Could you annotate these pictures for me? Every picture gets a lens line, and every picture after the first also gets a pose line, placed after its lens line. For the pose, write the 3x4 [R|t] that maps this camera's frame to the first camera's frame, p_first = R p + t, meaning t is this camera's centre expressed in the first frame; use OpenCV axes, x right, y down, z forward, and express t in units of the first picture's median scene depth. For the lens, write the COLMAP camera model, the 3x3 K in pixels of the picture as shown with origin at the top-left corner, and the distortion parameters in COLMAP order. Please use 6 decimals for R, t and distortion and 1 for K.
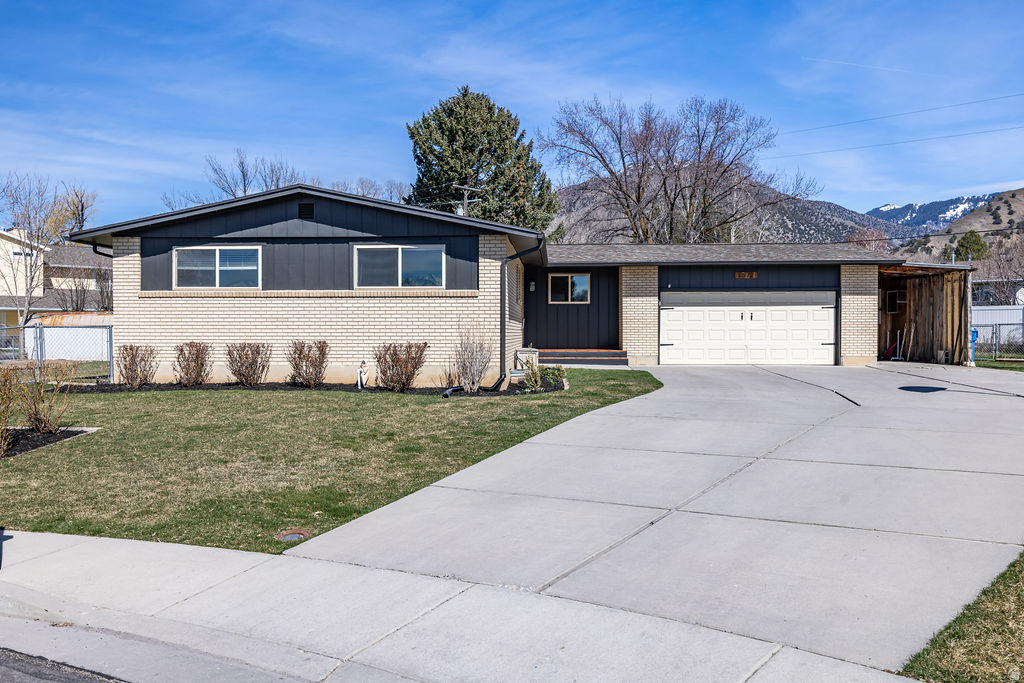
lens RADIAL K [[846.3, 0, 512.0], [0, 846.3, 341.5], [0, 0, 1]] dist [0.007715, 0.000547]
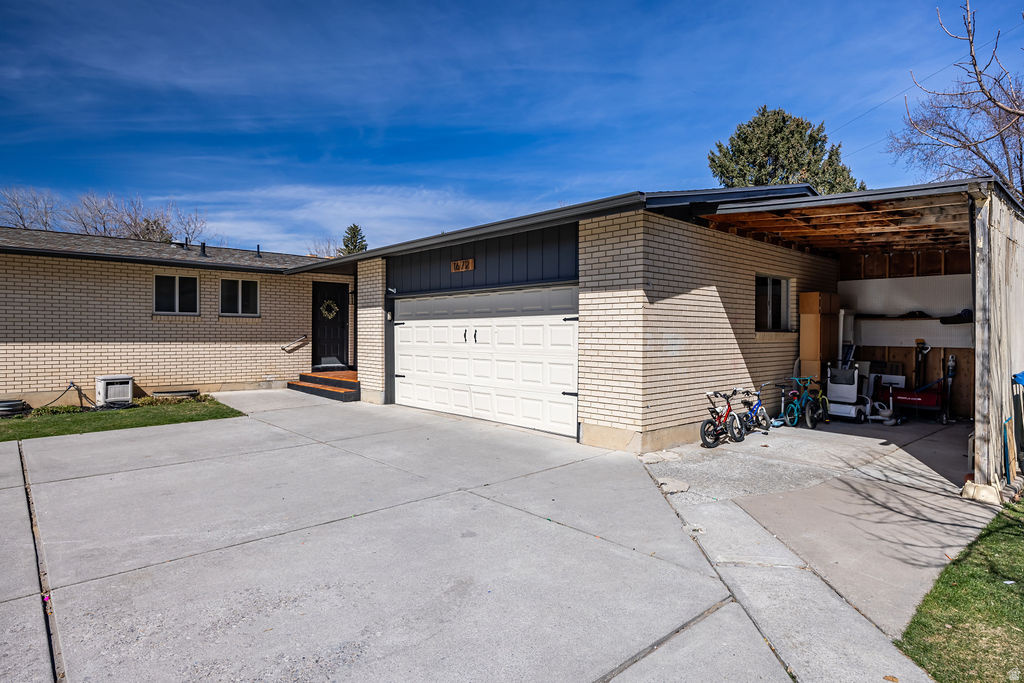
lens RADIAL K [[564.3, 0, 512.0], [0, 564.3, 341.5], [0, 0, 1]] dist [0.001508, -0.000578]
pose [[0.731797, 0.007908, -0.681477, 0.569323], [0.000013, 0.999933, 0.011618, -0.029683], [0.681523, -0.008511, 0.731748, 0.726974]]
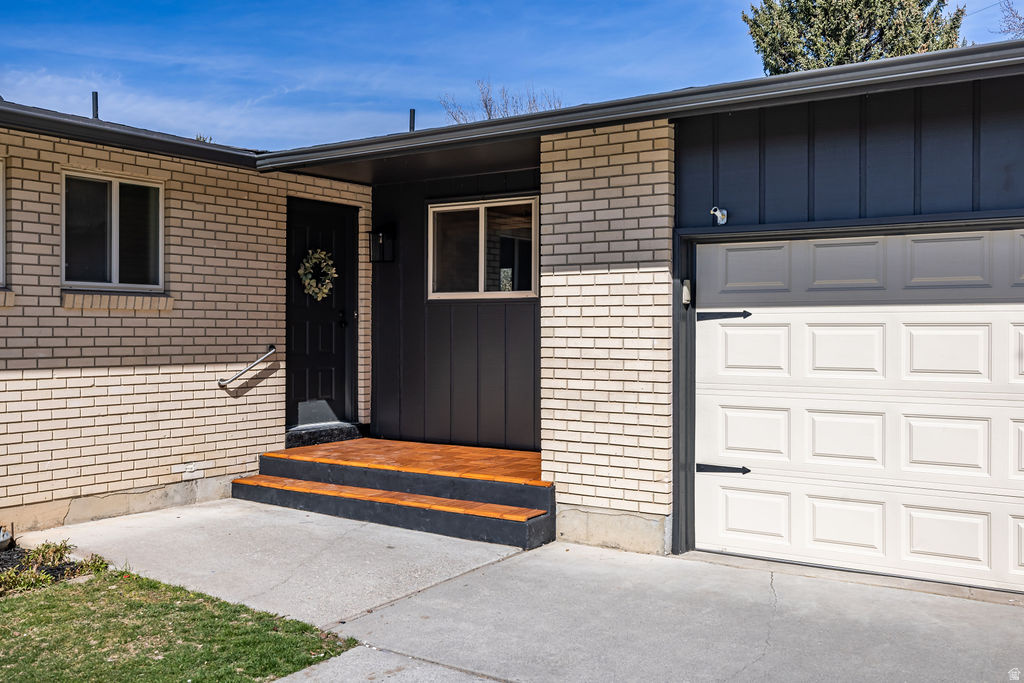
lens RADIAL K [[973.3, 0, 512.0], [0, 973.3, 341.5], [0, 0, 1]] dist [0.004964, 0.003321]
pose [[0.870216, 0.003048, -0.492661, 0.266171], [0.002540, 0.999940, 0.010672, -0.034688], [0.492663, -0.010539, 0.870156, 0.738600]]
